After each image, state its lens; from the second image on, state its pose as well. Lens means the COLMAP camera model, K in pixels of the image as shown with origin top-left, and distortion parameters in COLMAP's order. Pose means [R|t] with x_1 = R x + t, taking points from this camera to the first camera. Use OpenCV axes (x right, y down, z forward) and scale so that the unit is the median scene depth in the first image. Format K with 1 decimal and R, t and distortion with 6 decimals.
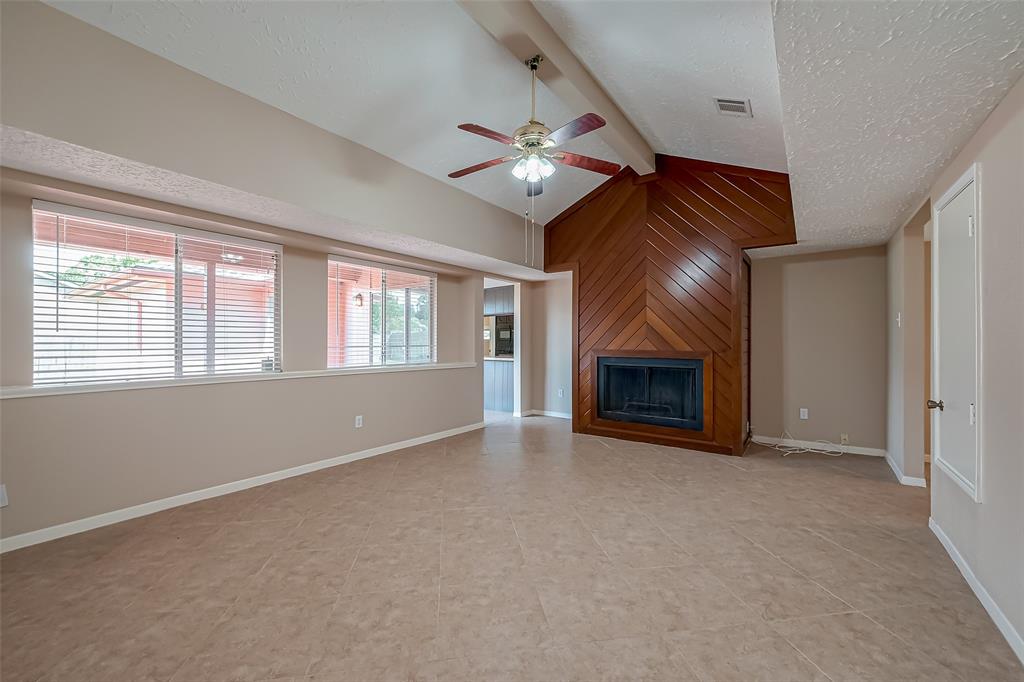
lens RADIAL K [[409.9, 0, 513.4], [0, 409.9, 346.3], [0, 0, 1]] dist [0.003253, -0.000697]
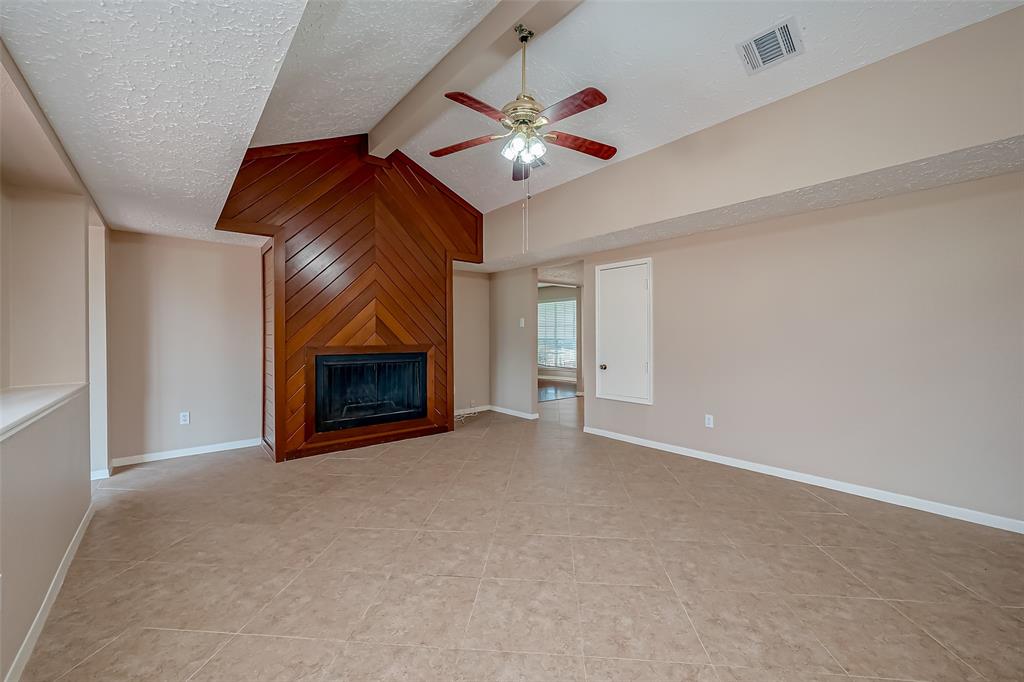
lens RADIAL K [[409.9, 0, 513.3], [0, 409.9, 334.4], [0, 0, 1]] dist [0.003253, -0.000697]
pose [[0.241796, -0.000959, 0.970327, -0.797716], [0.014184, 0.999896, -0.002546, -0.012085], [-0.970223, 0.014379, 0.241784, 0.736346]]
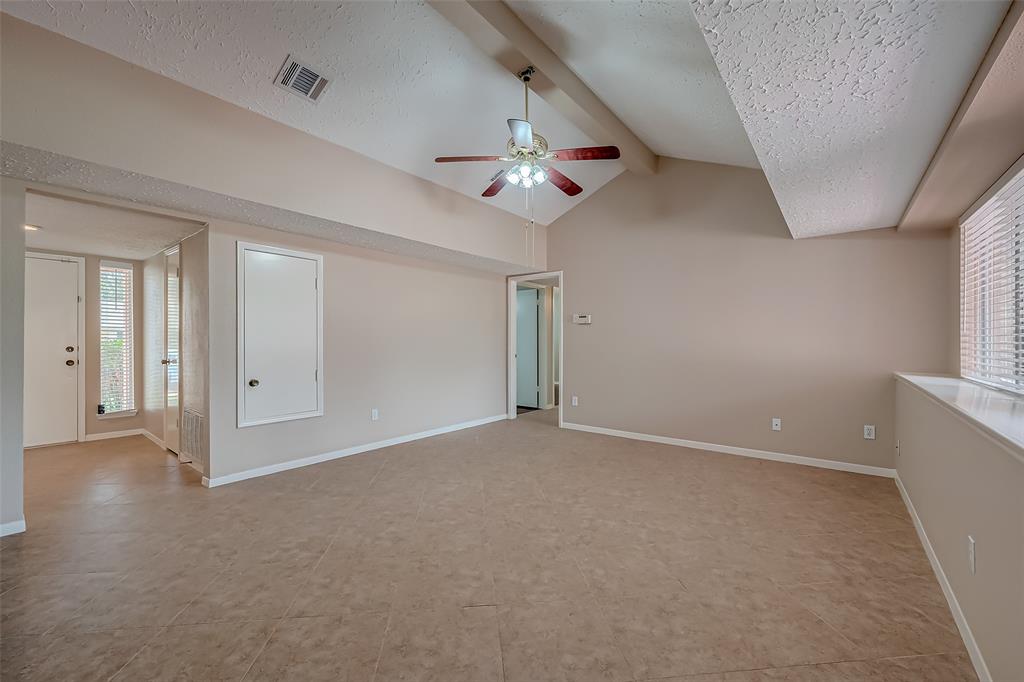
lens RADIAL K [[409.9, 0, 508.9], [0, 409.9, 339.5], [0, 0, 1]] dist [0.003253, -0.000697]
pose [[-0.998762, -0.000768, 0.049734, 0.037463], [-0.000320, 0.999959, 0.009007, -0.020317], [-0.049739, 0.008979, -0.998722, 1.897894]]
